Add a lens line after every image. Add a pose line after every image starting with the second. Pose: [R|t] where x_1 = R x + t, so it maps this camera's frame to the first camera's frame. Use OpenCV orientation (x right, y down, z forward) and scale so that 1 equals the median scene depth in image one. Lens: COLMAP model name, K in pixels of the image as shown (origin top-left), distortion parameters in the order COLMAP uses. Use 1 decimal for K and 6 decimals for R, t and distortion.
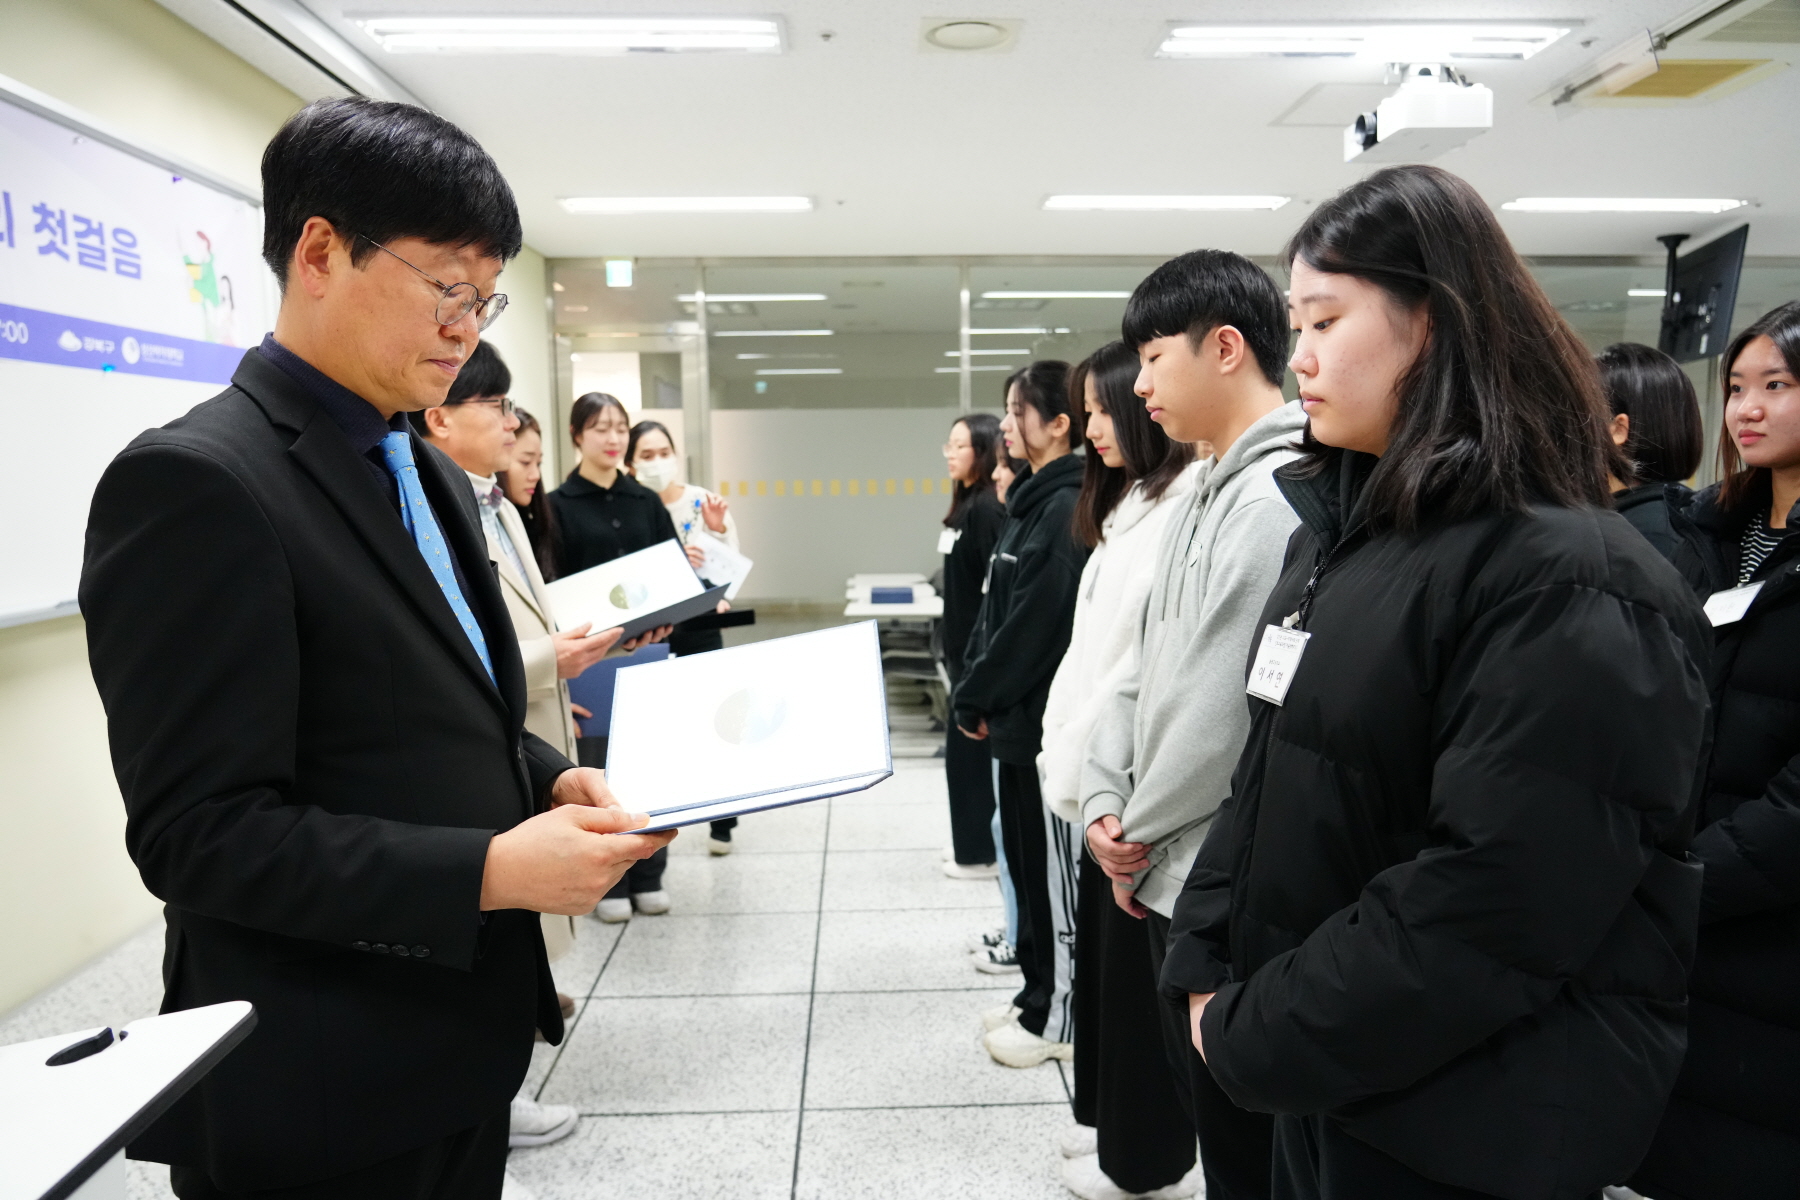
lens RADIAL K [[1201.7, 0, 907.5], [0, 1201.7, 600.0], [0, 0, 1]] dist [-0.024328, 0.019698]
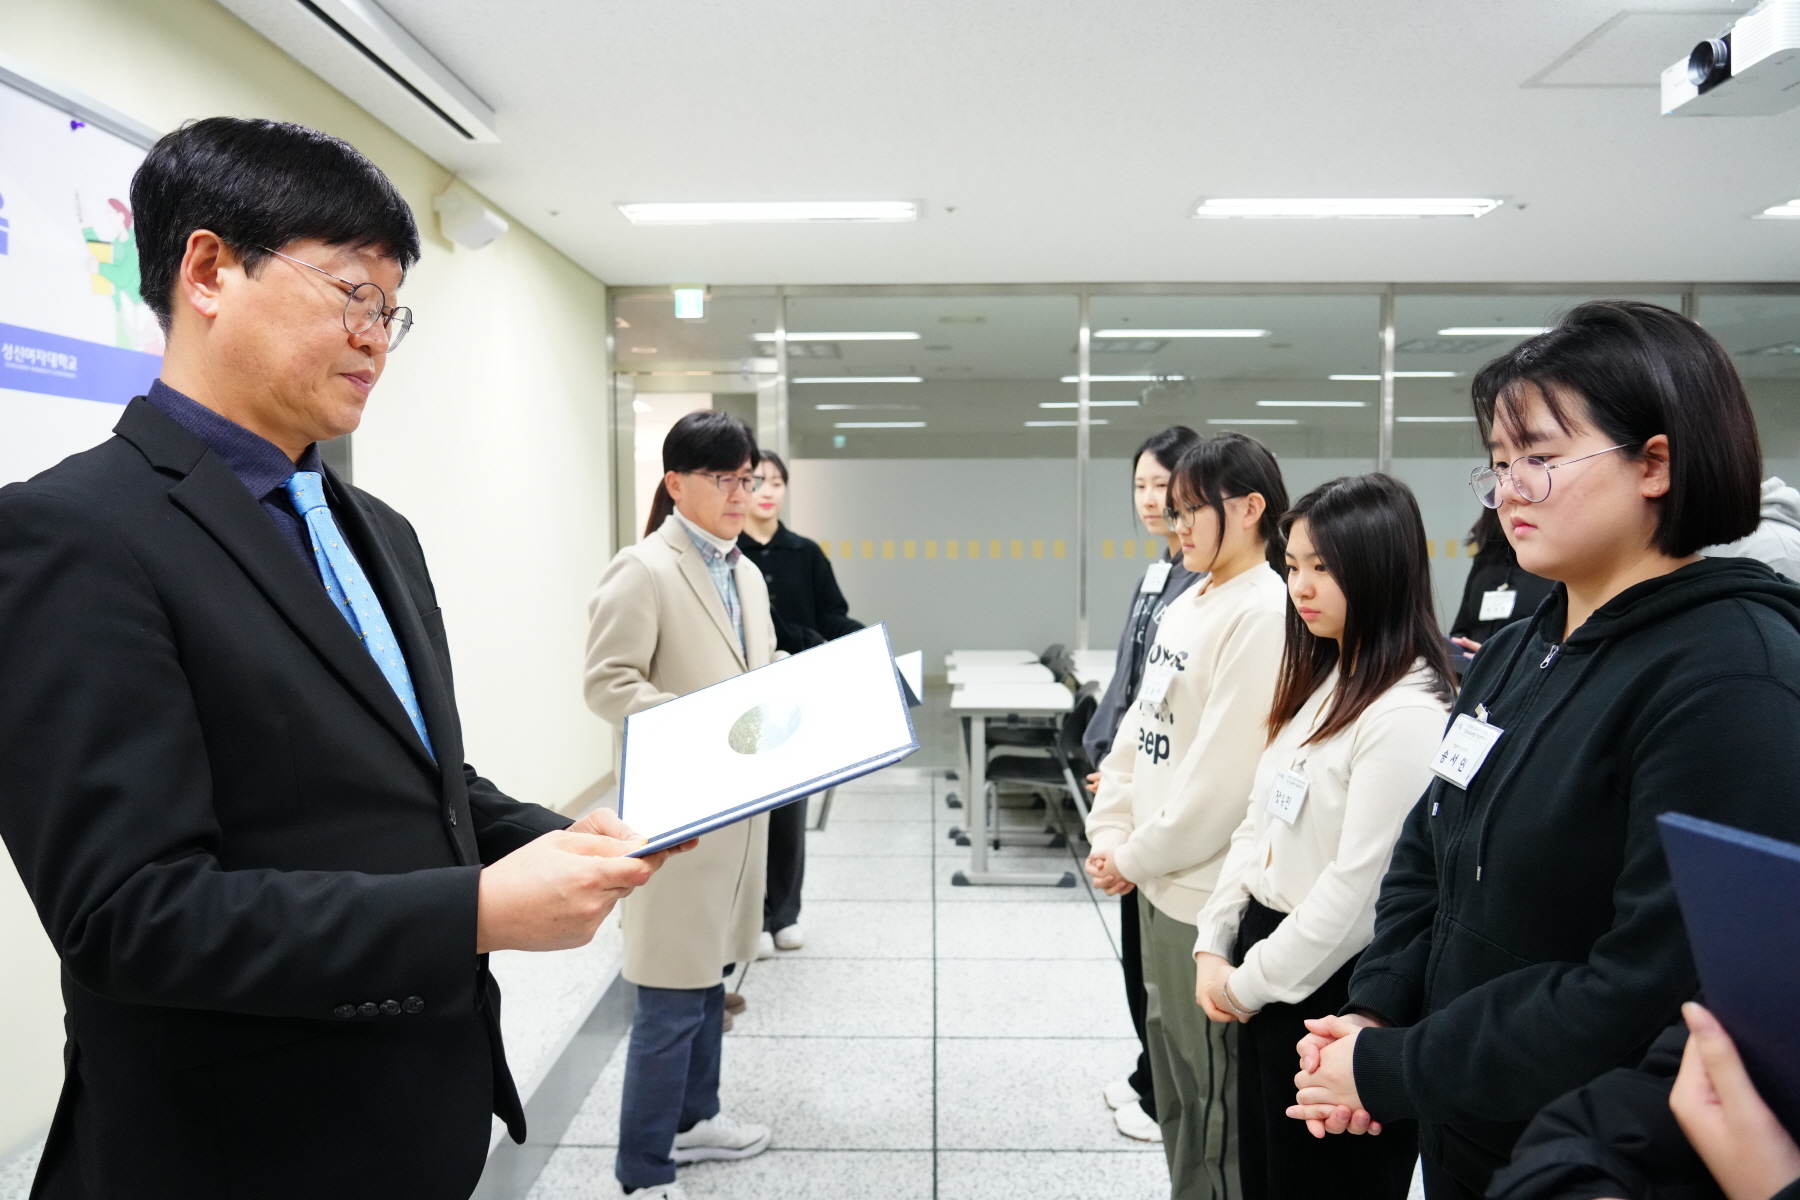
lens RADIAL K [[1201.7, 0, 903.0], [0, 1201.7, 600.7], [0, 0, 1]] dist [-0.024328, 0.019698]
pose [[0.997978, 0.012113, -0.062403, -0.050629], [-0.015098, 0.998753, -0.047586, -0.029575], [0.061749, 0.048432, 0.996916, 0.271904]]
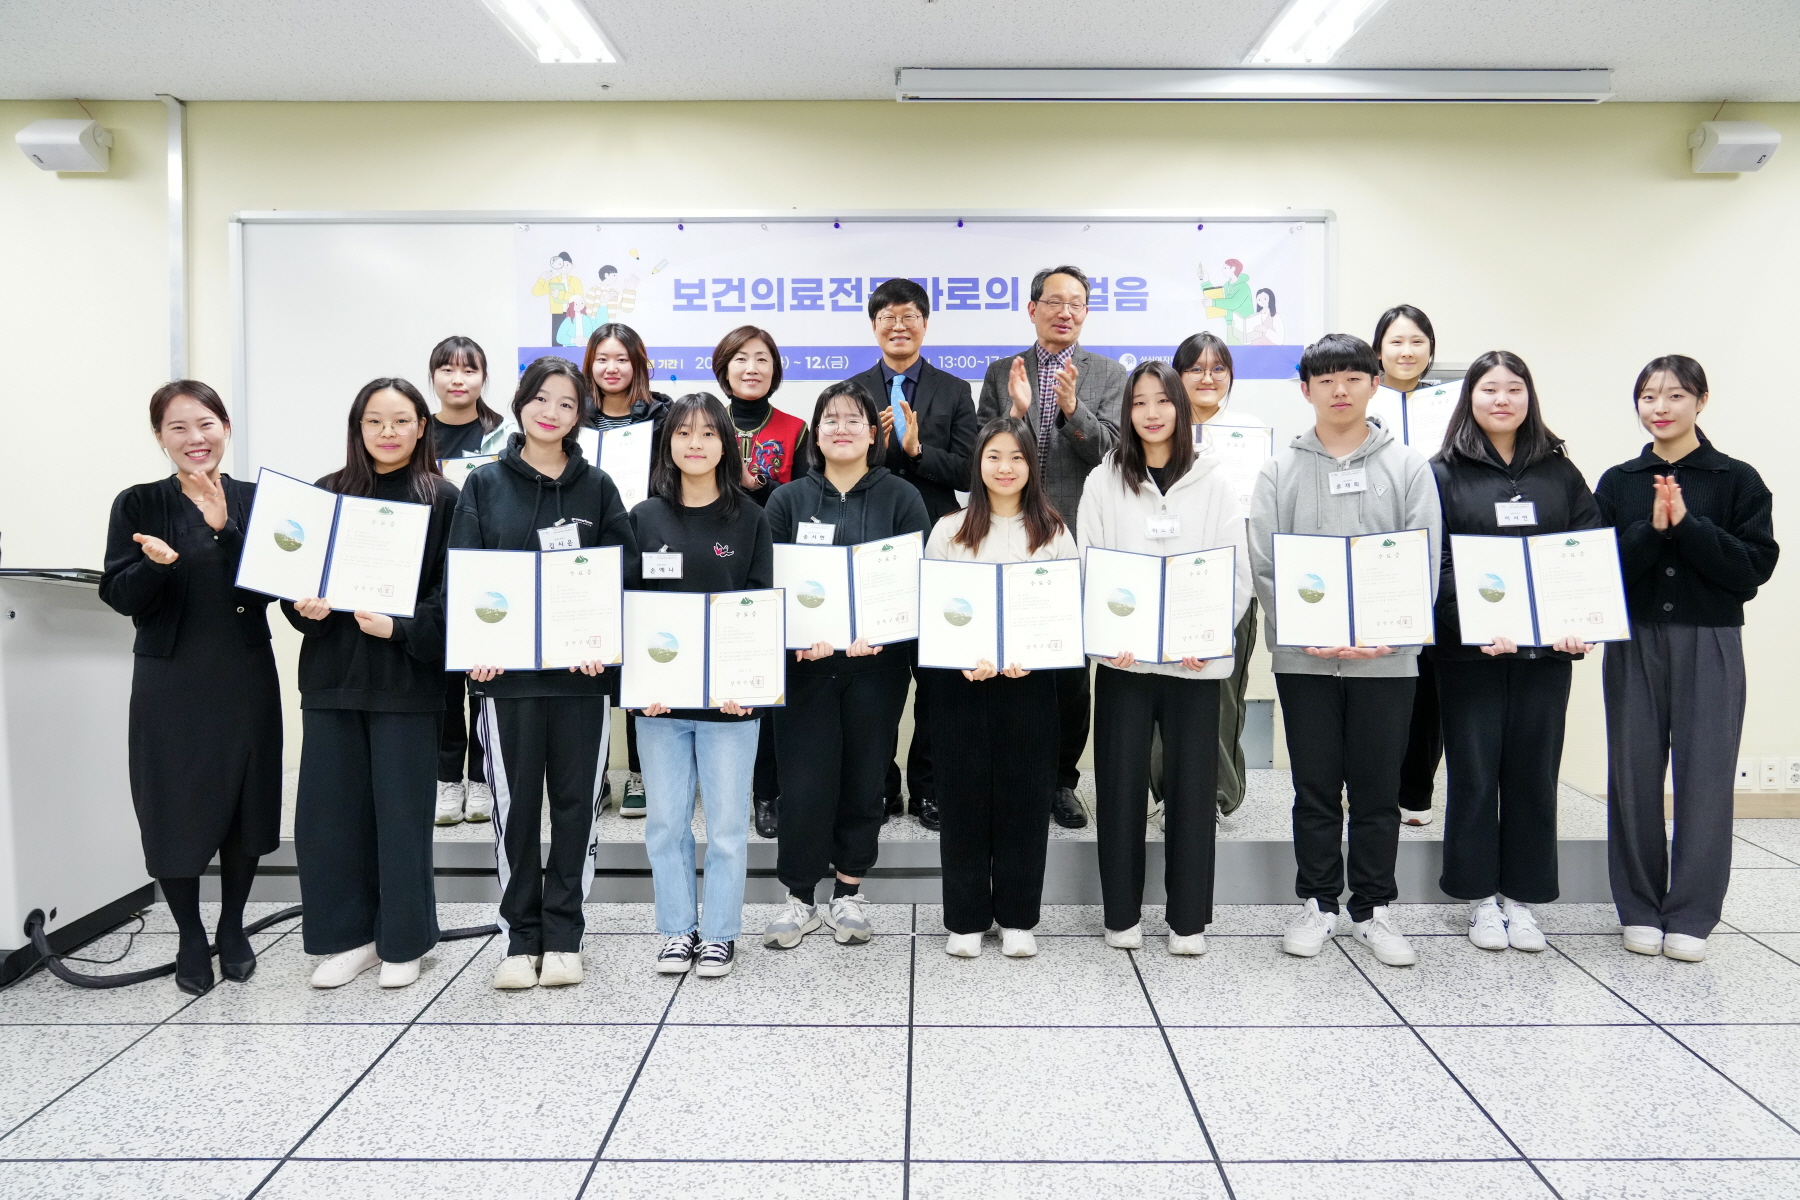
lens RADIAL K [[1201.7, 0, 958.1], [0, 1201.7, 568.1], [0, 0, 1]] dist [-0.024328, 0.019698]
pose [[-0.040993, 0.046070, -0.998097, 0.627834], [-0.111724, 0.992460, 0.050399, -0.013697], [0.992893, 0.113577, -0.035537, 0.704769]]
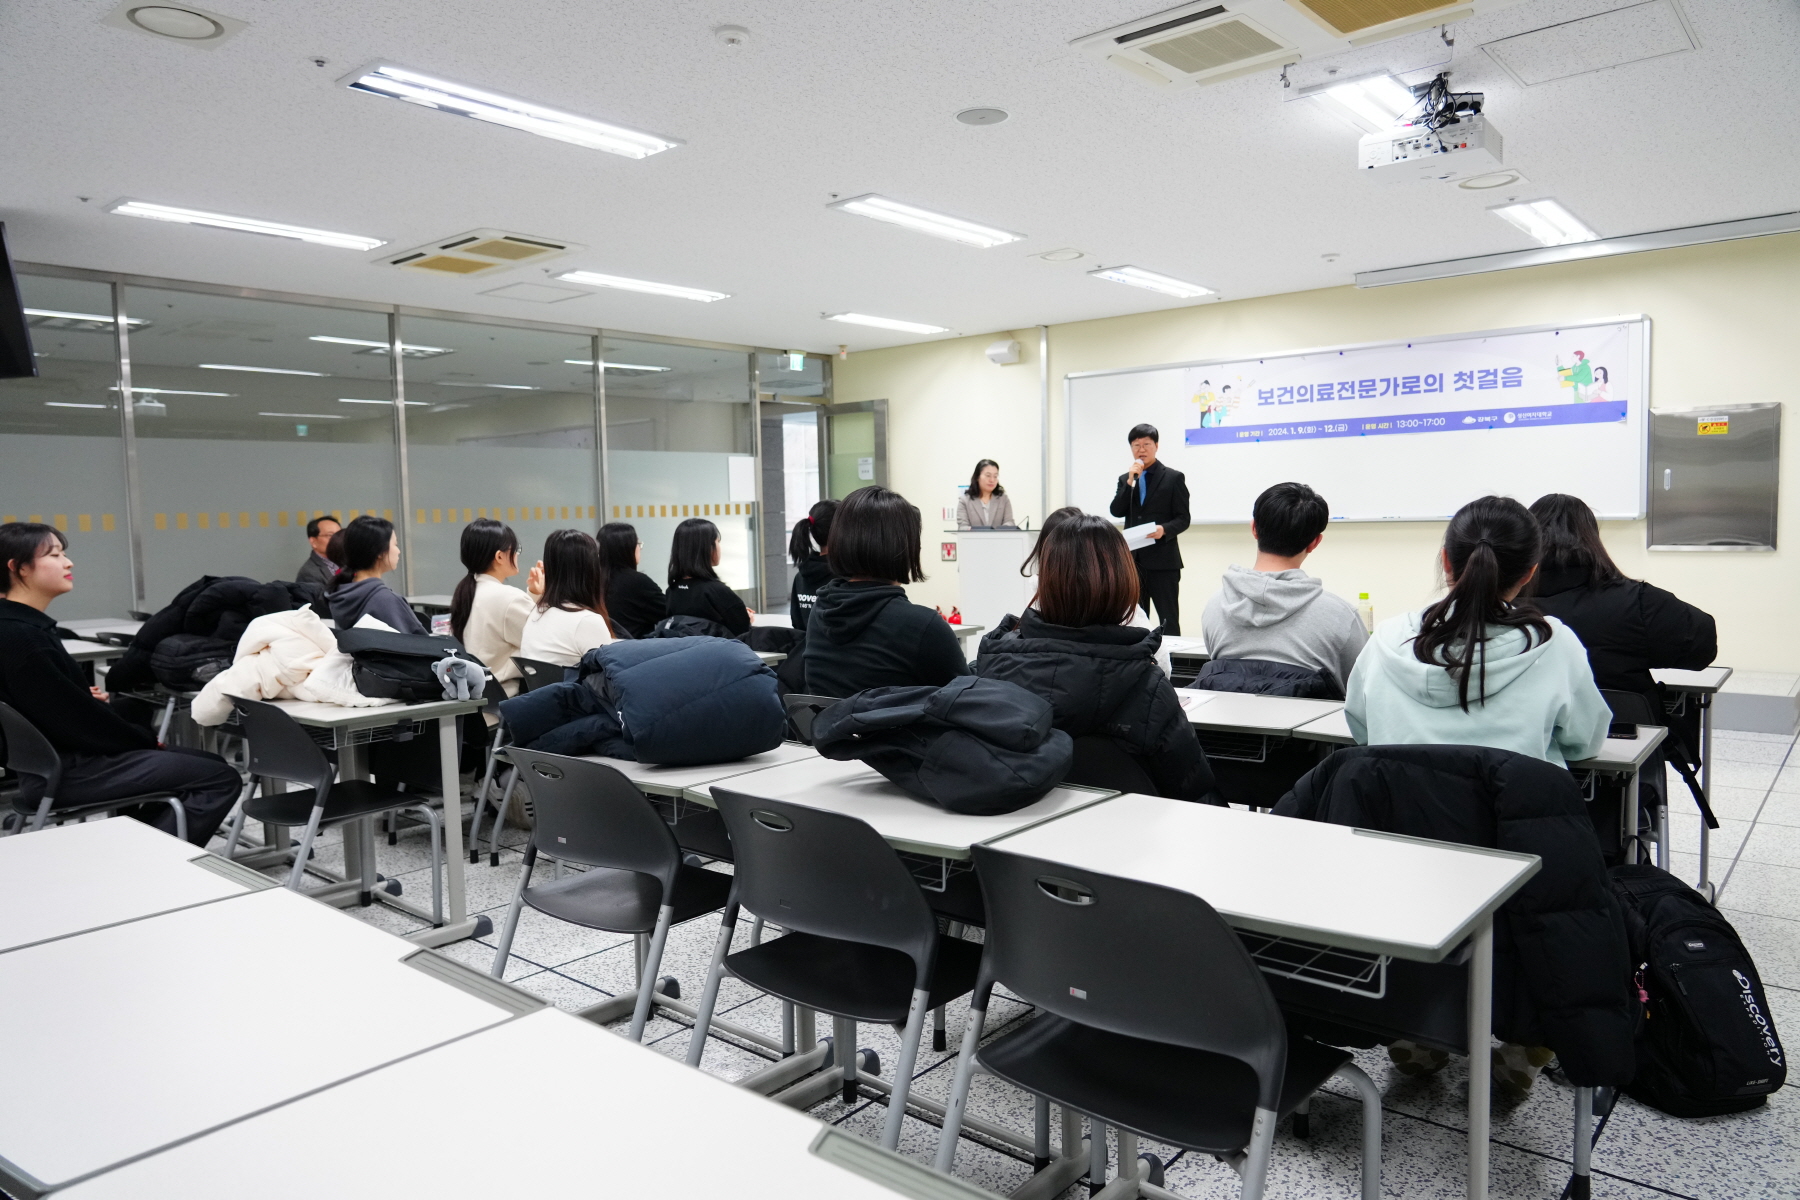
lens RADIAL K [[1201.7, 0, 913.5], [0, 1201.7, 599.8], [0, 0, 1]] dist [-0.024328, 0.019698]
pose [[-0.675904, 0.075928, -0.733068, 1.565260], [-0.056814, 0.986351, 0.154546, -0.121274], [0.734796, 0.146107, -0.662365, 1.415947]]
